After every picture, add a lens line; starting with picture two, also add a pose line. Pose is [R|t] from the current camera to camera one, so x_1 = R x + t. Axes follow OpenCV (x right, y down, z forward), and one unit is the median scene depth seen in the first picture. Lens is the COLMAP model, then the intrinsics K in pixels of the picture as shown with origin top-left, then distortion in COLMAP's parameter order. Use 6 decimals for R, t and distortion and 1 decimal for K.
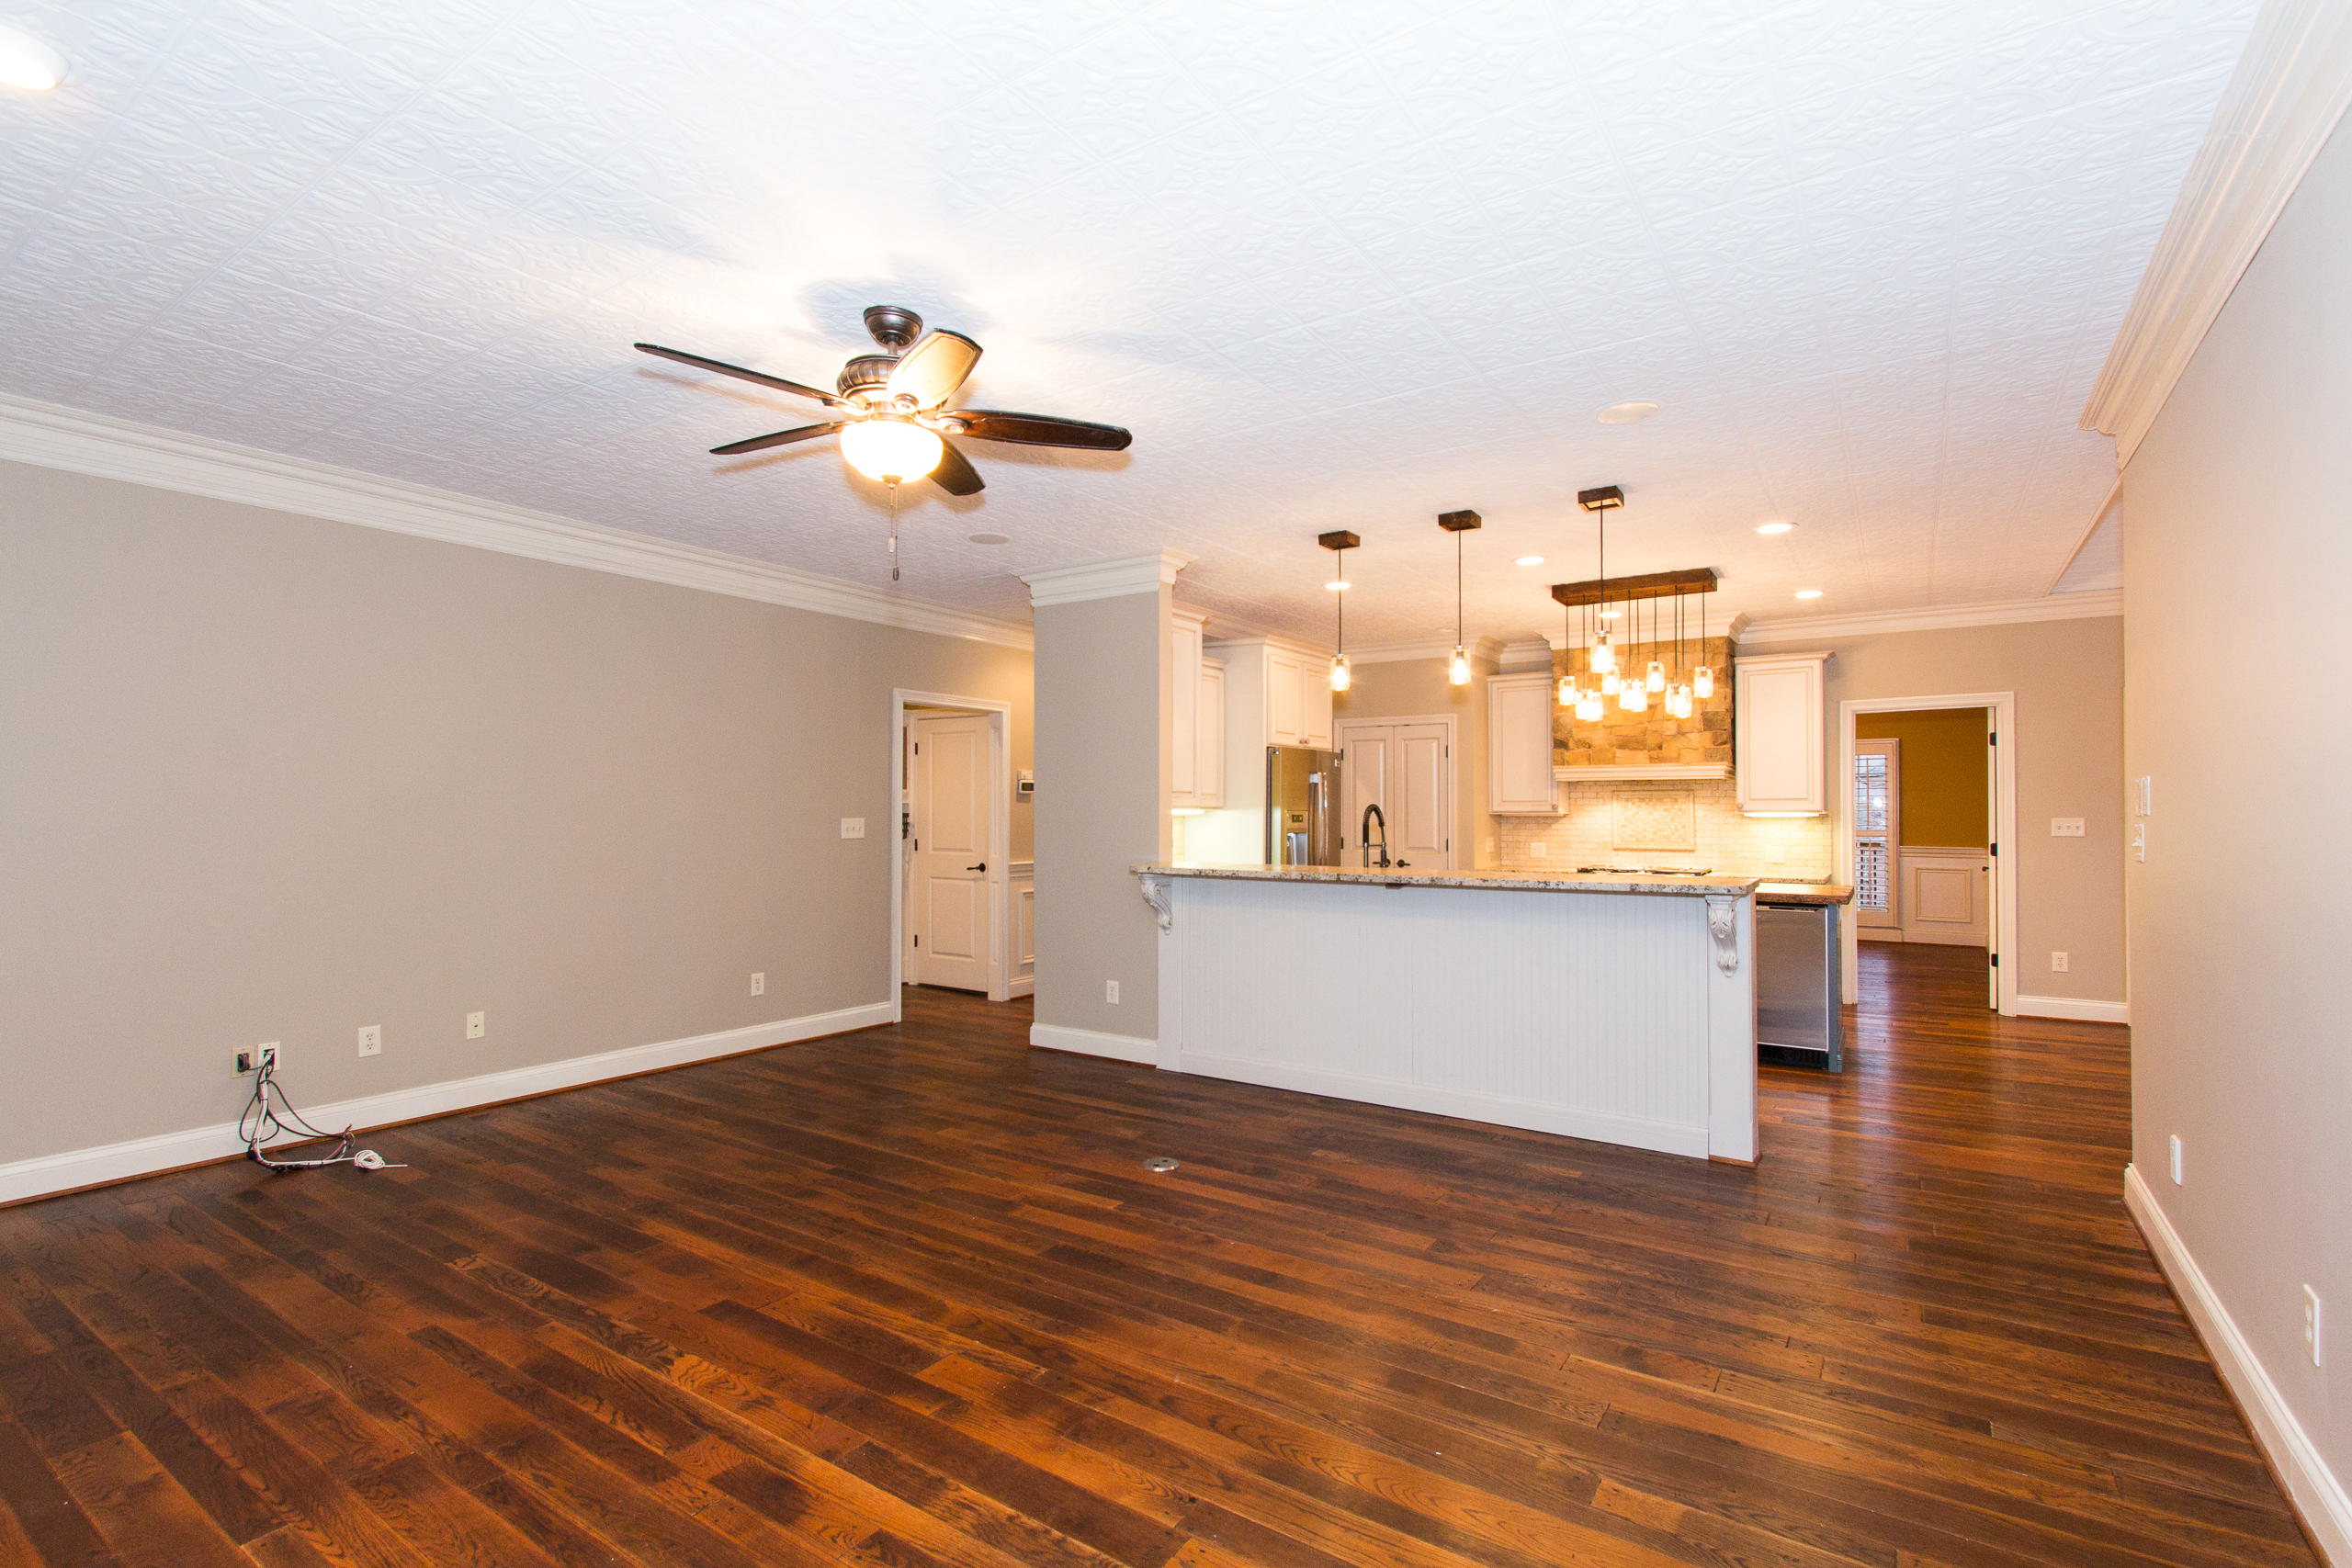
lens RADIAL K [[1092.8, 0, 1170.8], [0, 1092.8, 800.7], [0, 0, 1]] dist [-0.003748, -0.000915]
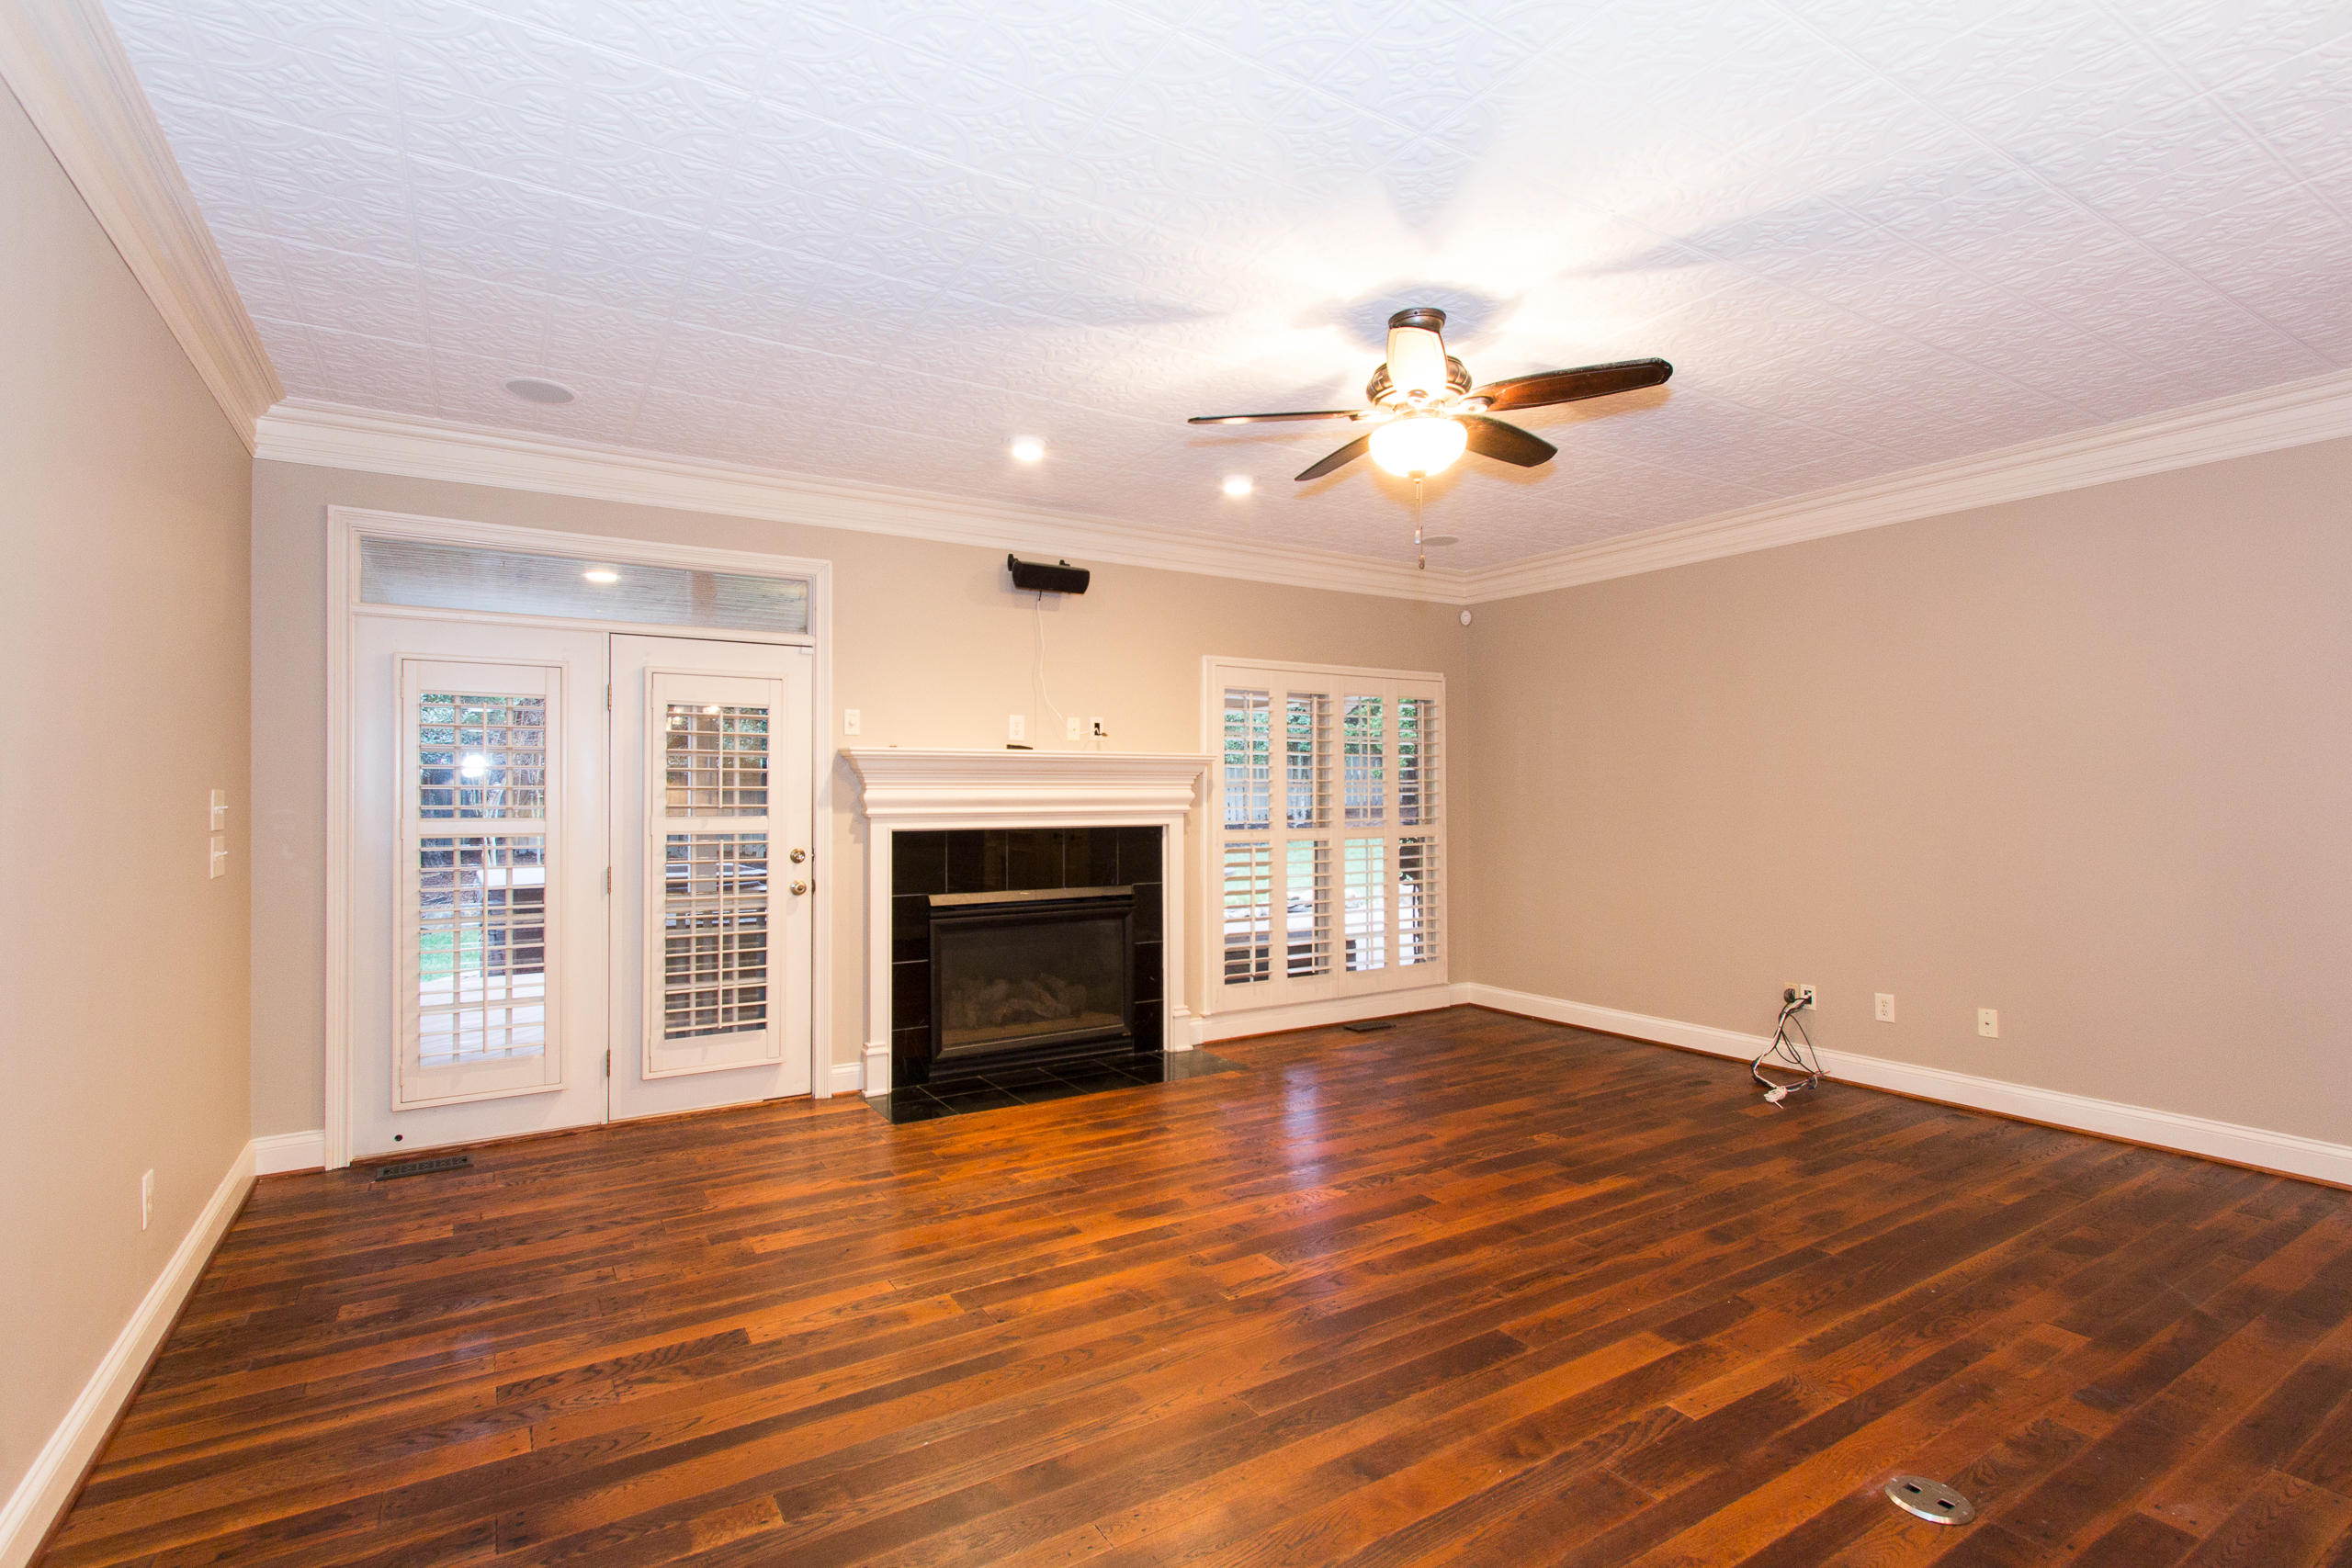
lens RADIAL K [[1092.8, 0, 1166.7], [0, 1092.8, 781.2], [0, 0, 1]] dist [-0.003748, -0.000915]
pose [[-0.408608, -0.010946, -0.912644, 0.698019], [0.011751, 0.999782, -0.017253, 0.012845], [0.912634, -0.017774, -0.408391, 1.059169]]
